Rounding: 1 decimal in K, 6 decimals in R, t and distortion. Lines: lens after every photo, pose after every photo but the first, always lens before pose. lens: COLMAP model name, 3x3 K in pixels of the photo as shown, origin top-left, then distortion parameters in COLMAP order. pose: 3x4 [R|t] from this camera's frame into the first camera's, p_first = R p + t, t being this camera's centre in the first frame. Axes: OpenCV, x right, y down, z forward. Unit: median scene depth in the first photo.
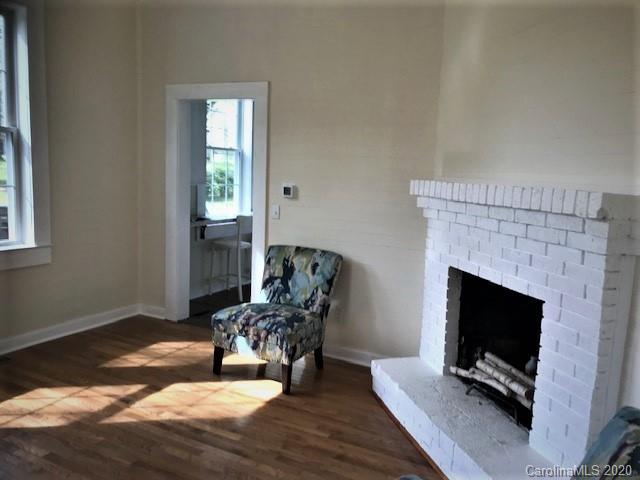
lens RADIAL K [[513.6, 0, 321.7], [0, 513.6, 235.0], [0, 0, 1]] dist [0.003529, -0.003679]
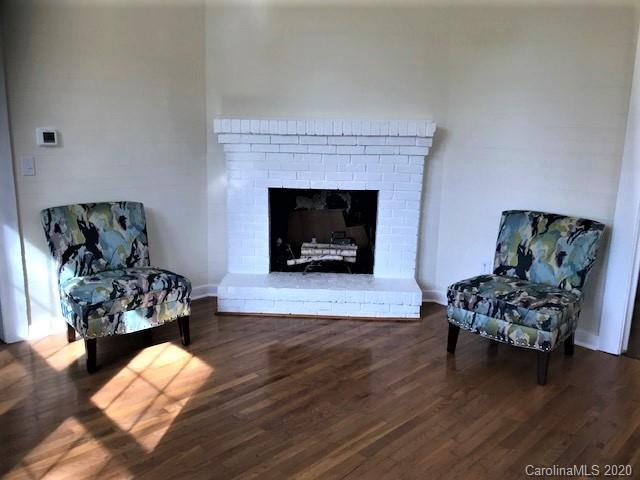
lens RADIAL K [[520.7, 0, 321.5], [0, 520.7, 243.2], [0, 0, 1]] dist [0.005585, -0.009521]
pose [[0.328949, -0.241980, 0.912819, -0.829567], [0.121361, 0.969430, 0.213253, -0.057656], [-0.936517, 0.040631, 0.348260, 0.406391]]
